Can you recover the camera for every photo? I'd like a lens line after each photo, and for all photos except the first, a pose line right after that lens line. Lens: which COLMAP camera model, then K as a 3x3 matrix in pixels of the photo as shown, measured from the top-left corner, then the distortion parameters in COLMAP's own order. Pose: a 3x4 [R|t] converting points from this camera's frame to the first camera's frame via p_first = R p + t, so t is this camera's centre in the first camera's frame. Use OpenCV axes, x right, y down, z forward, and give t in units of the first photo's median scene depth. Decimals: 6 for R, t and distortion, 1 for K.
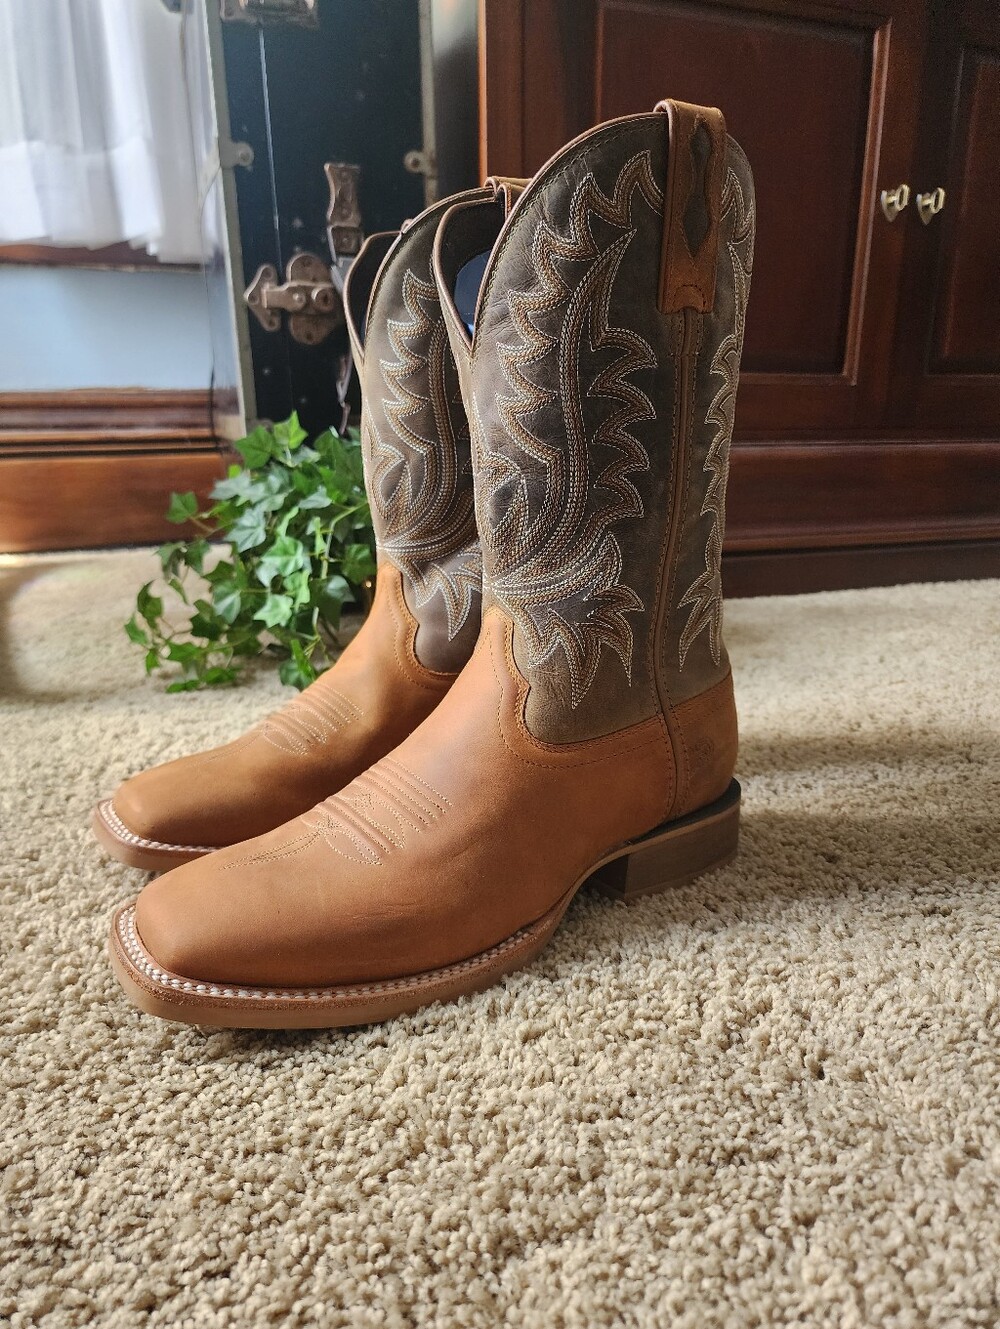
lens RADIAL K [[904.6, 0, 491.3], [0, 904.6, 672.1], [0, 0, 1]] dist [0.008716, -0.009510]
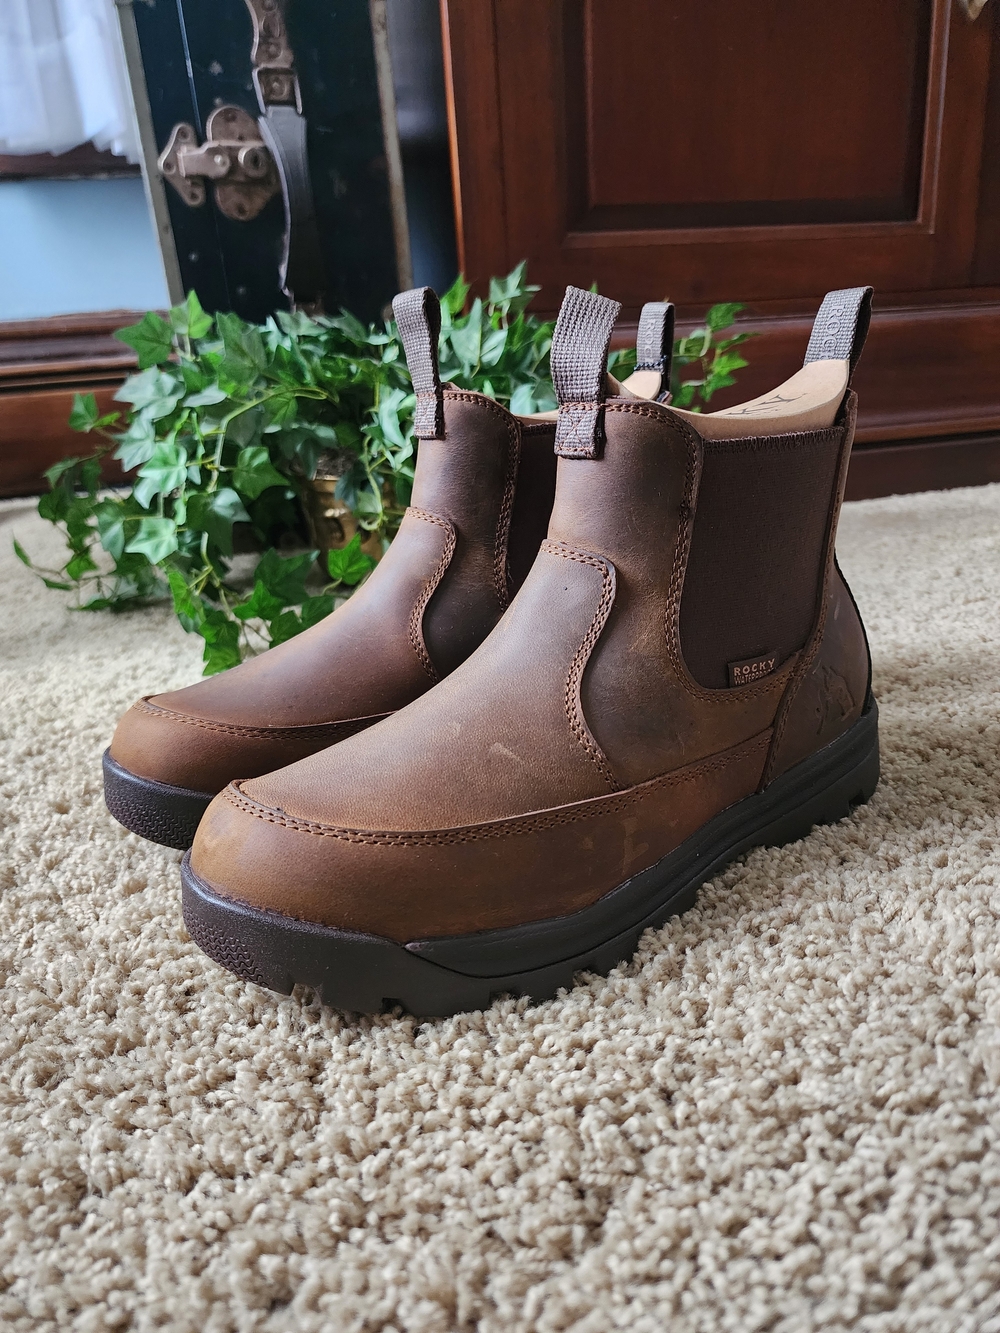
lens RADIAL K [[914.9, 0, 481.0], [0, 914.9, 670.7], [0, 0, 1]] dist [0.002218, -0.017973]
pose [[0.994245, -0.026551, -0.103789, 0.096311], [0.033011, 0.997590, 0.061033, 0.008100], [0.101919, -0.064108, 0.992725, 0.165788]]
